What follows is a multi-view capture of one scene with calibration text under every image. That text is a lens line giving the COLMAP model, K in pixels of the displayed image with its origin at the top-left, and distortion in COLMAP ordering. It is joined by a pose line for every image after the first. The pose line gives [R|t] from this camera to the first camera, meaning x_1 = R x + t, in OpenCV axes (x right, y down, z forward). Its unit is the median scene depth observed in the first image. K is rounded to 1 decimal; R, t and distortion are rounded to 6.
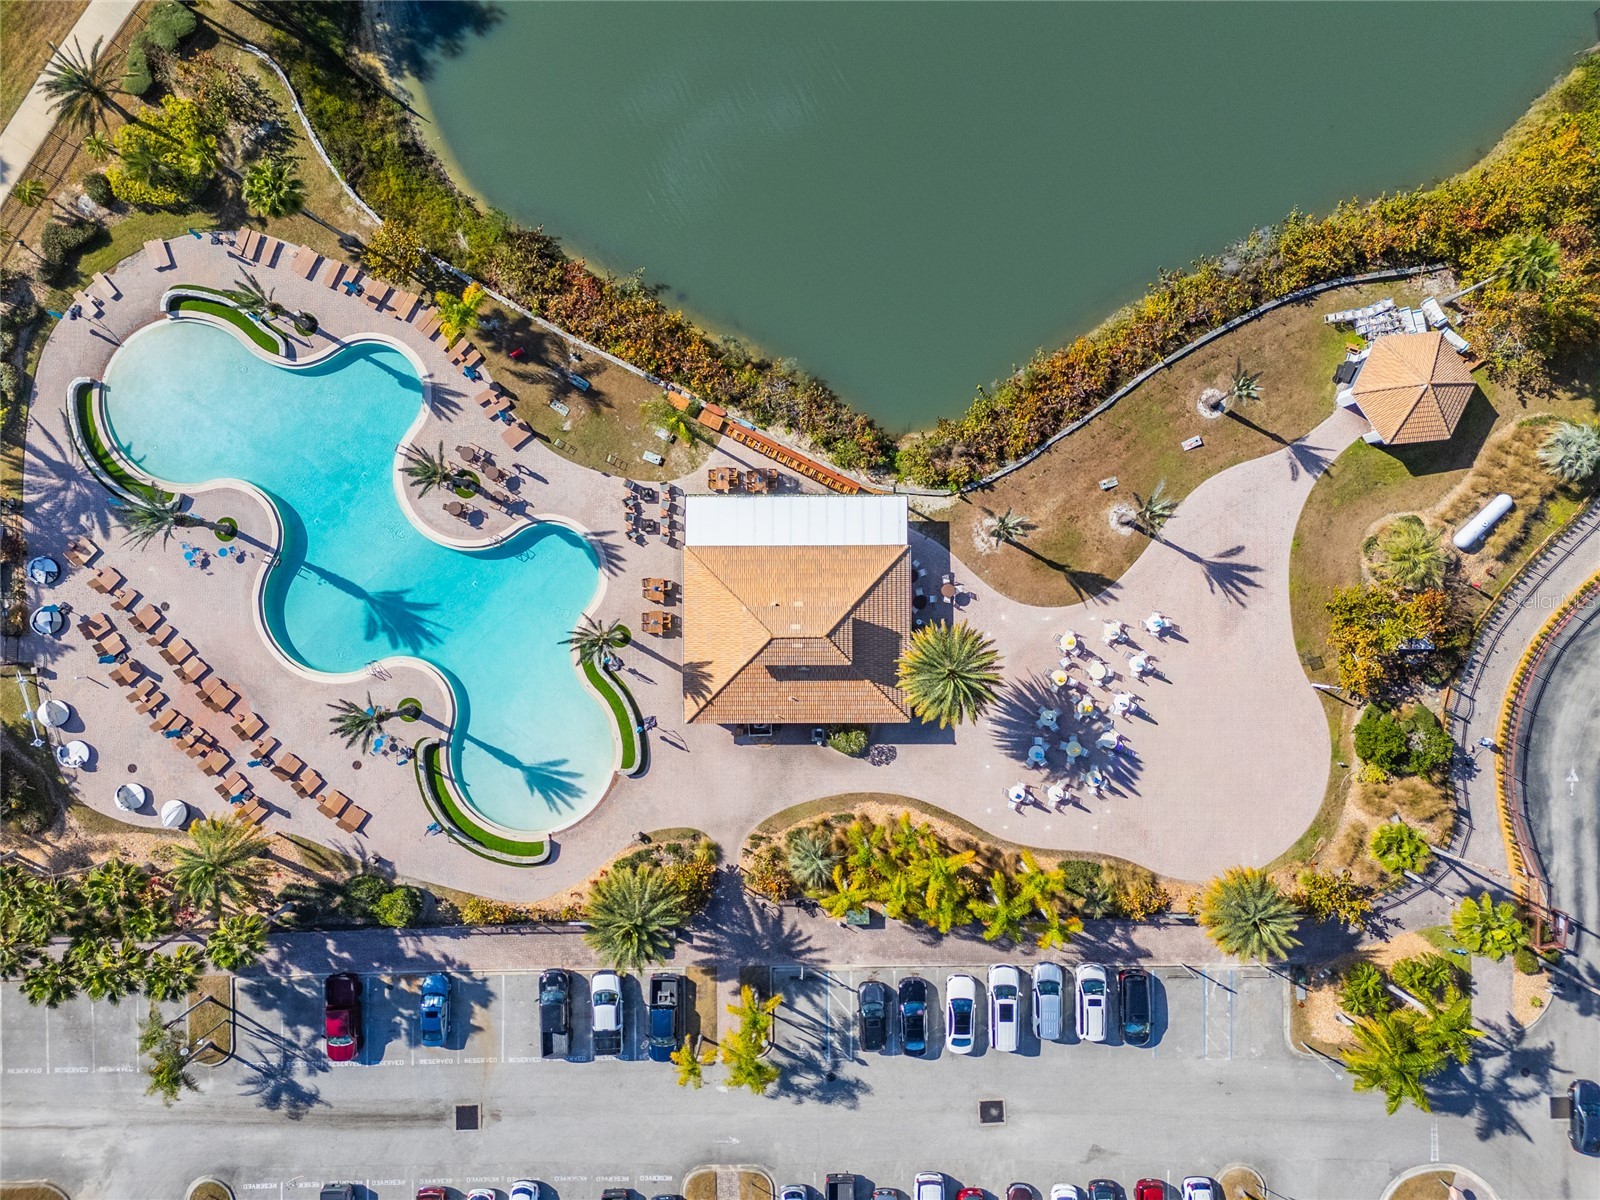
lens RADIAL K [[1192.3, 0, 800.0], [0, 1192.3, 600.0], [0, 0, 1]] dist [0.018270, -0.006987]
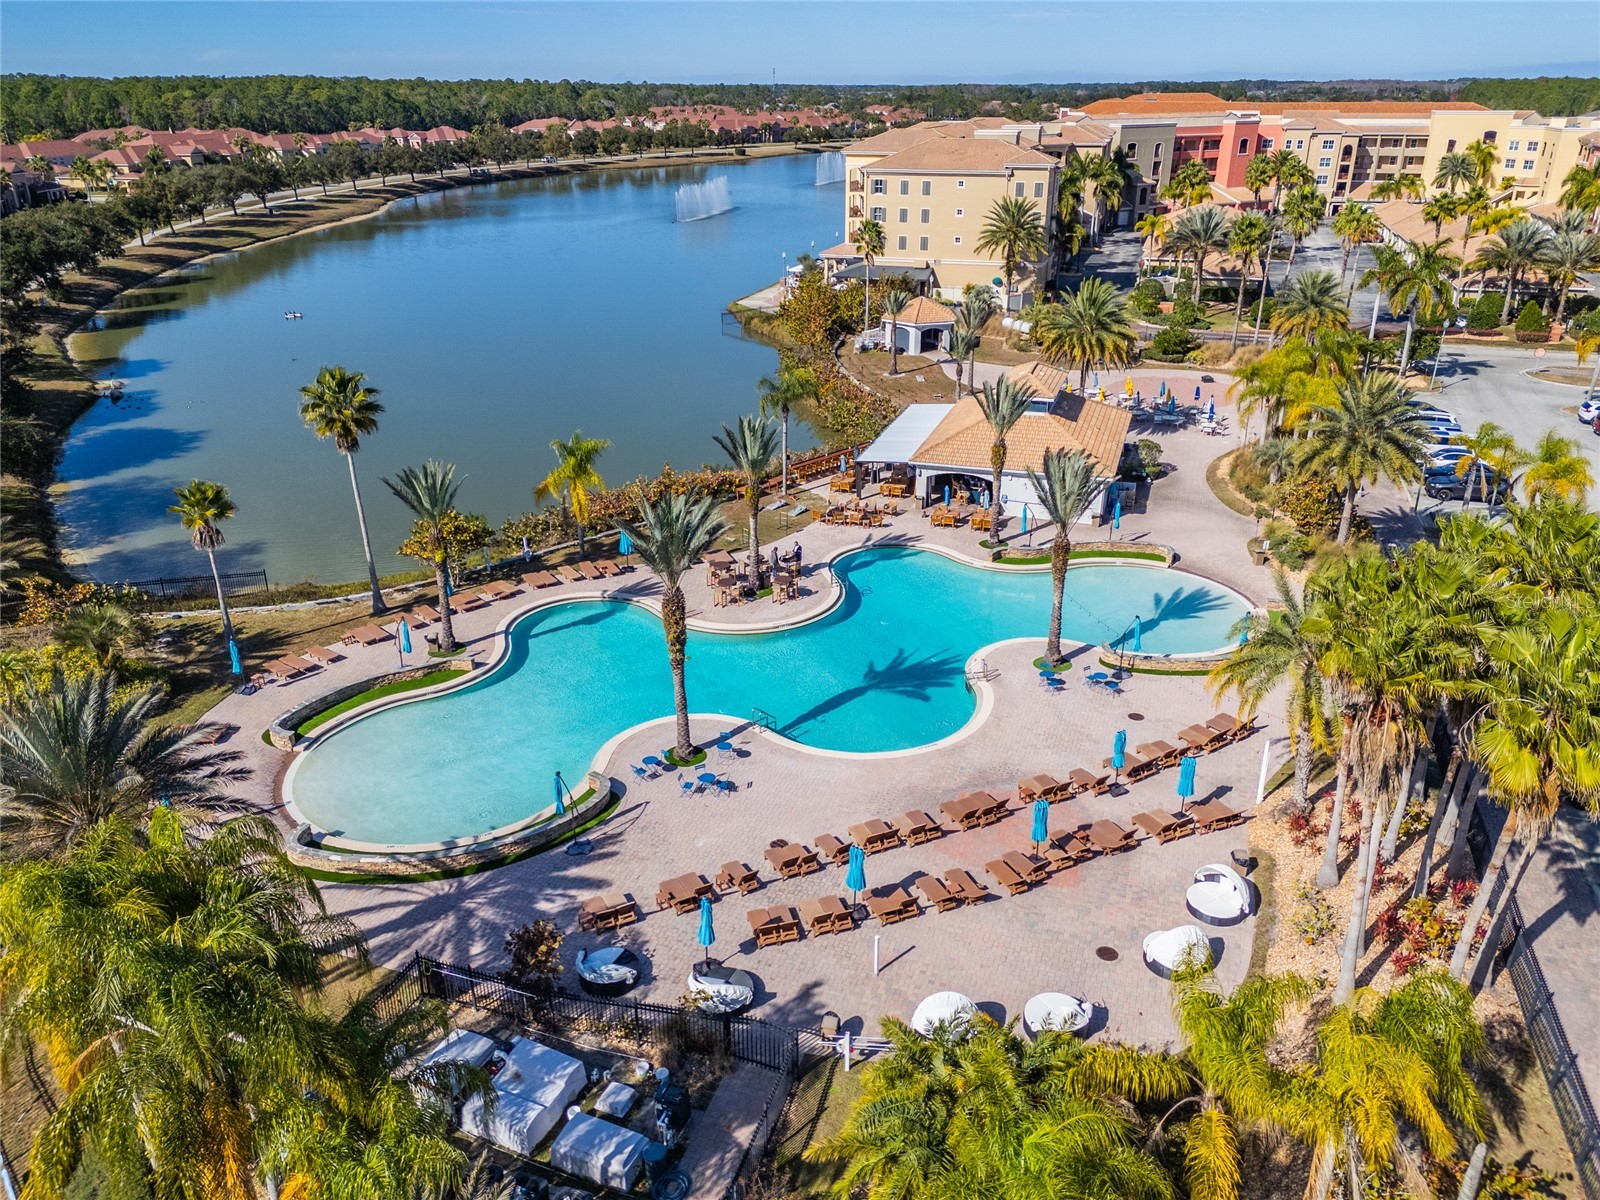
lens RADIAL K [[1192.3, 0, 800.0], [0, 1192.3, 600.0], [0, 0, 1]] dist [0.018270, -0.006987]
pose [[0.314707, -0.397575, 0.861913, -0.911946], [0.949078, 0.117944, -0.292129, 0.146041], [0.014486, 0.909958, 0.414448, 0.701435]]
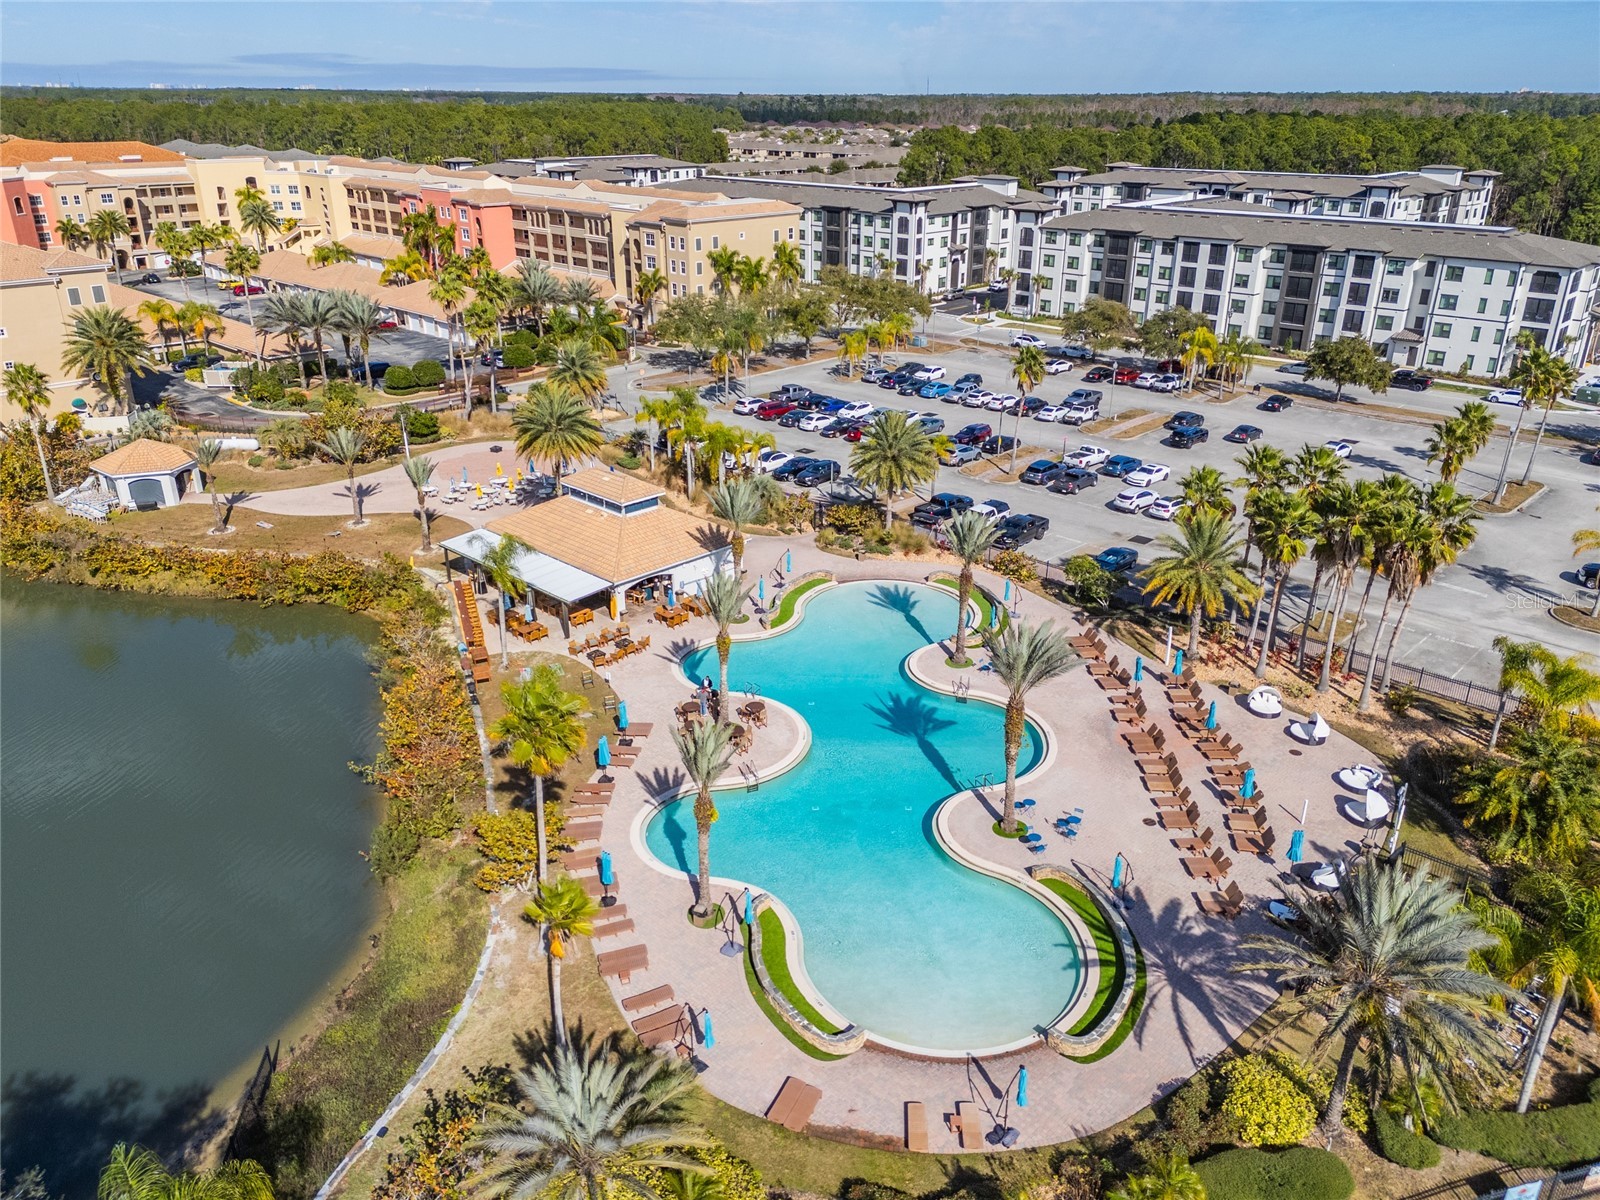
lens RADIAL K [[1192.3, 0, 800.0], [0, 1192.3, 600.0], [0, 0, 1]] dist [0.018270, -0.006987]
pose [[-0.713491, -0.298400, 0.633947, -0.782647], [0.700432, -0.280436, 0.656316, -0.549253], [-0.018063, 0.912312, 0.409097, 0.605515]]
